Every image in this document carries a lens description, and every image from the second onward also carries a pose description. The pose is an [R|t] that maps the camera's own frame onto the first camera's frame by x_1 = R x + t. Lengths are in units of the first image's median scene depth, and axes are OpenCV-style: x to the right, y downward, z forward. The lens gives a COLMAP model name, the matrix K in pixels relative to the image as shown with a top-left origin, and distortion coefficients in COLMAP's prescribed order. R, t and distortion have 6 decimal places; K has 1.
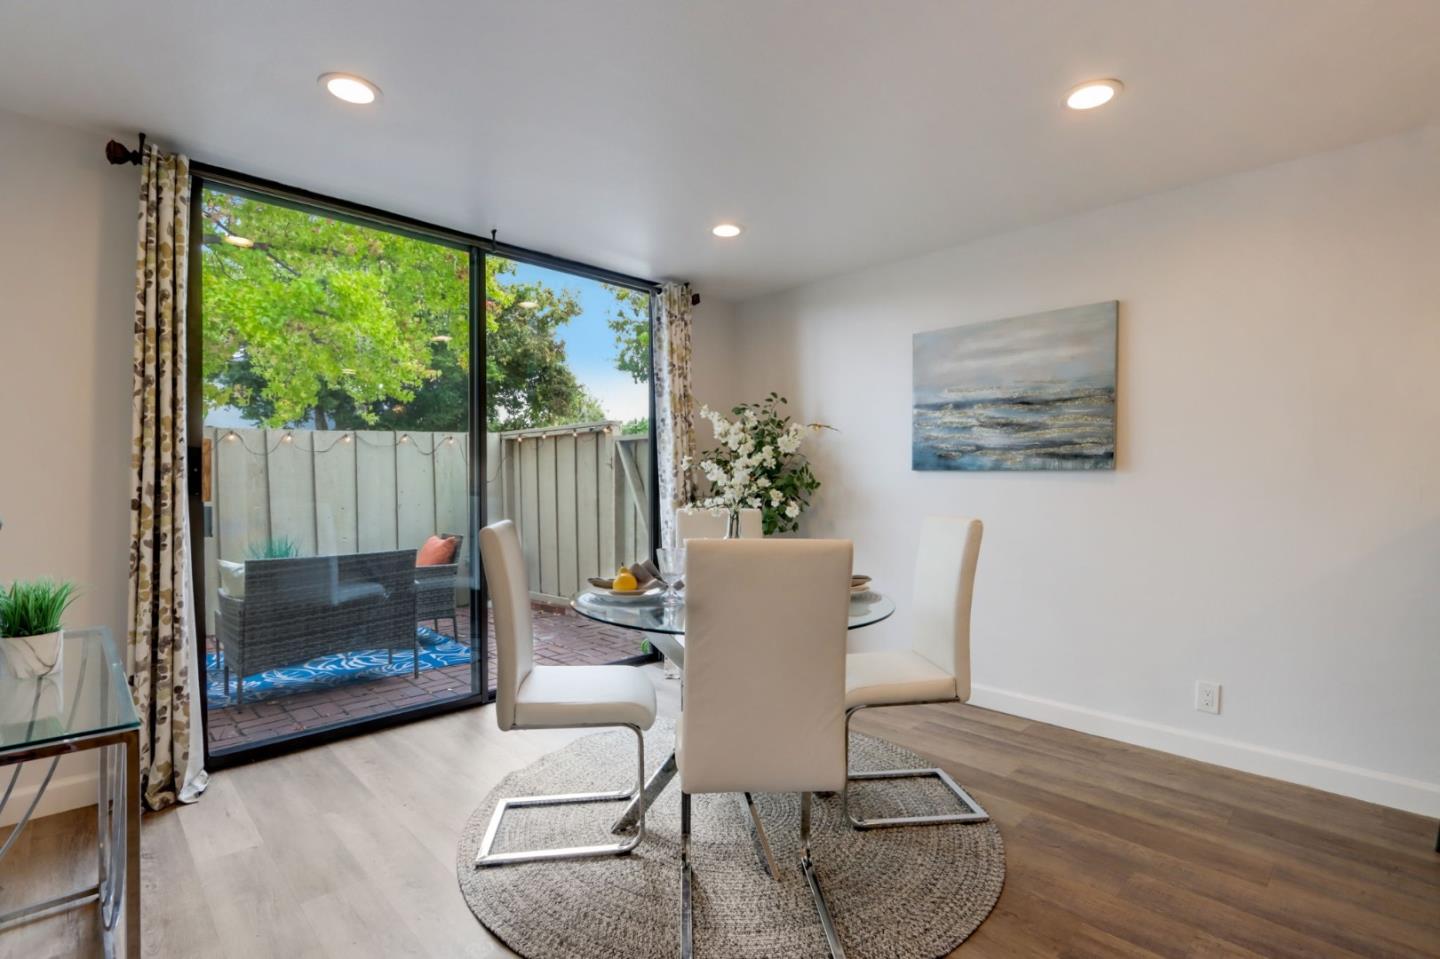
lens RADIAL K [[667.3, 0, 727.9], [0, 667.3, 484.6], [0, 0, 1]] dist [-0.019405, 0.003643]
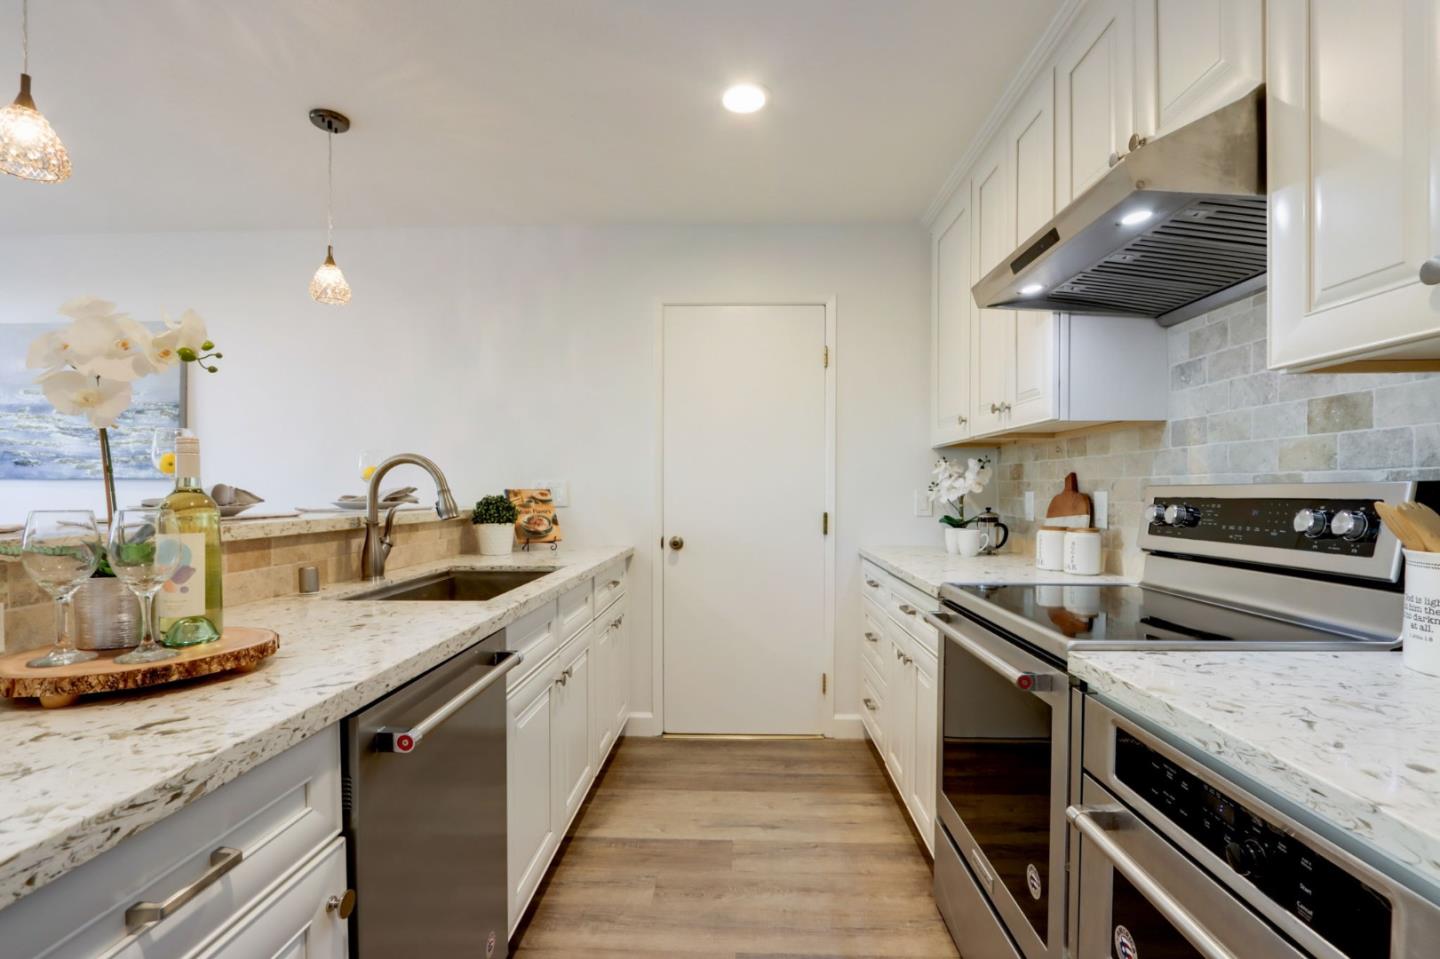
lens RADIAL K [[667.3, 0, 727.1], [0, 667.3, 501.4], [0, 0, 1]] dist [-0.019405, 0.003643]
pose [[0.725544, -0.013949, 0.688035, 0.409337], [0.005948, 0.999884, 0.013998, 0.002332], [-0.688150, -0.006064, 0.725543, -0.317523]]
